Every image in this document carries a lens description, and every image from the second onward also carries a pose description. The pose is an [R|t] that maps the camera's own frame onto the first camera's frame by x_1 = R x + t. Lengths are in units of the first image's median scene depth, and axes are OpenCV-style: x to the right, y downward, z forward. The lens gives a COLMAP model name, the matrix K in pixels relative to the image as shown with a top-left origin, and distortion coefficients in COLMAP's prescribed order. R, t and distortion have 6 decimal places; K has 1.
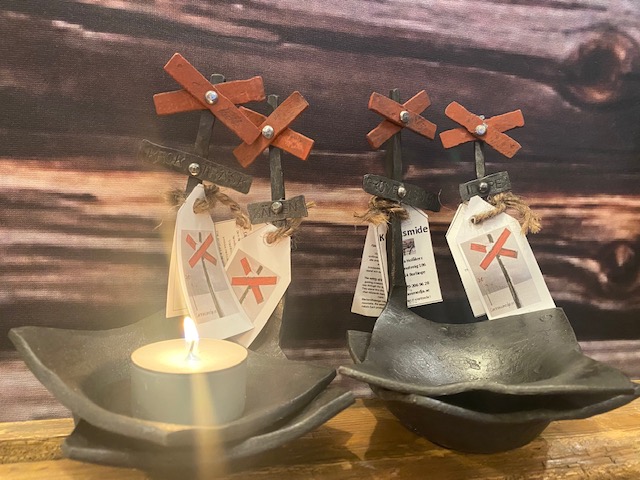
lens RADIAL K [[477.9, 0, 320.0], [0, 477.9, 240.0], [0, 0, 1]] dist [0.007222, -0.001030]
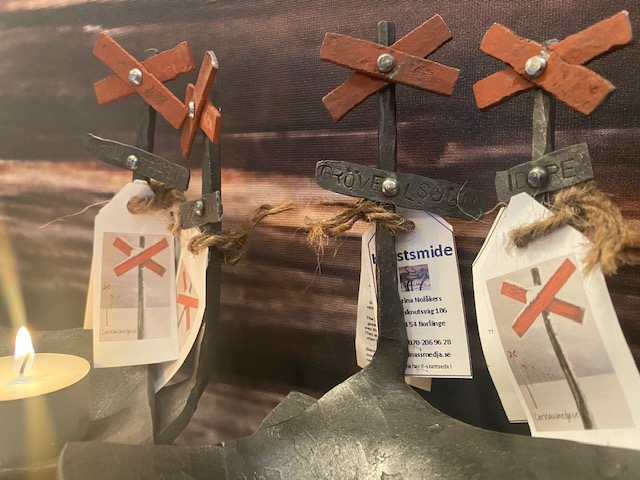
lens RADIAL K [[504.8, 0, 320.0], [0, 504.8, 240.0], [0, 0, 1]] dist [-0.008893, -0.000555]
pose [[0.783928, 0.052914, -0.618593, 0.501916], [-0.060316, 0.998139, 0.008943, -0.032662], [0.617915, 0.030300, 0.785661, 0.434616]]
